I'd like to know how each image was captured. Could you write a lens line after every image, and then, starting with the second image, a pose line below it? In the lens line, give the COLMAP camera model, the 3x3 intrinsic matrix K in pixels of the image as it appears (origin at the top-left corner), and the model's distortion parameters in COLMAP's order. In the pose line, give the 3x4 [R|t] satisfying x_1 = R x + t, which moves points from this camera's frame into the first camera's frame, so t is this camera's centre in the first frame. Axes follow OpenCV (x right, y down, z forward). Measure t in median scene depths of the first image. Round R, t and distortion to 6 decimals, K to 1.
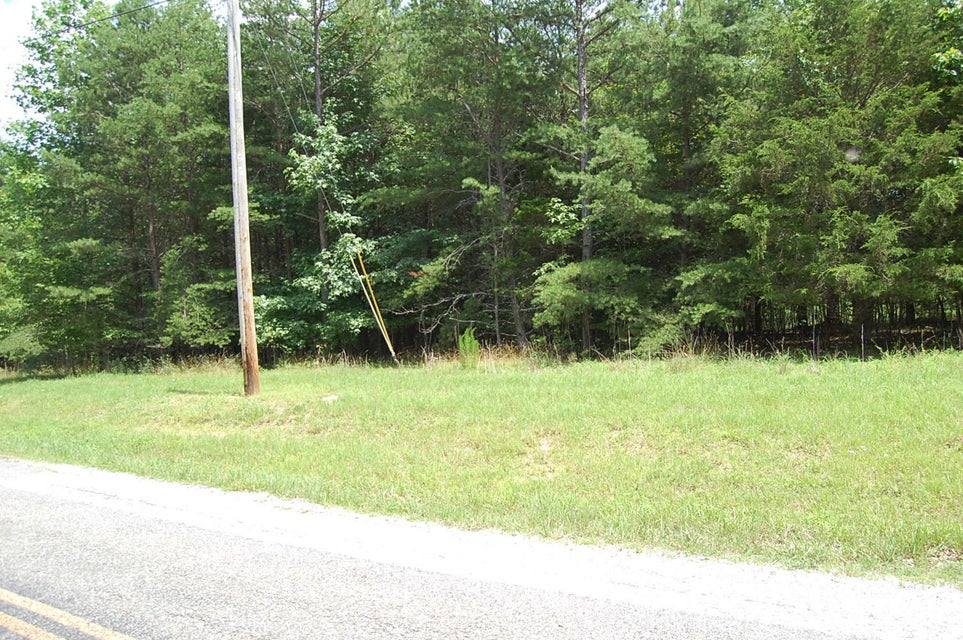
lens RADIAL K [[776.5, 0, 498.5], [0, 776.5, 323.5], [0, 0, 1]] dist [-0.075702, 0.057507]
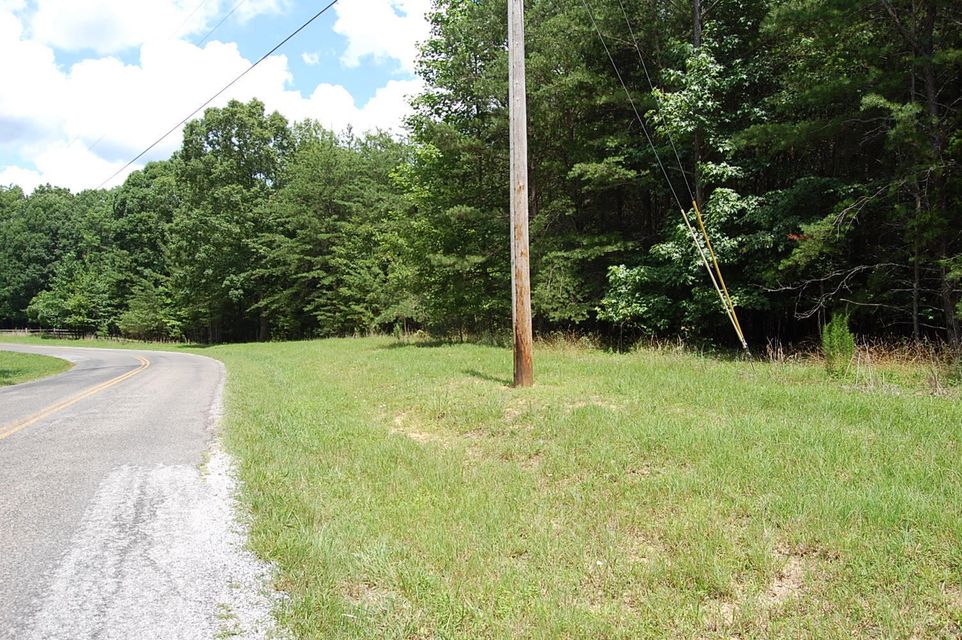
lens RADIAL K [[775.6, 0, 498.0], [0, 775.6, 323.5], [0, 0, 1]] dist [-0.075702, 0.057507]
pose [[0.825394, 0.050623, -0.562283, 0.066437], [-0.033940, 0.998620, 0.040085, -0.001607], [0.563536, -0.014002, 0.825973, 0.216977]]
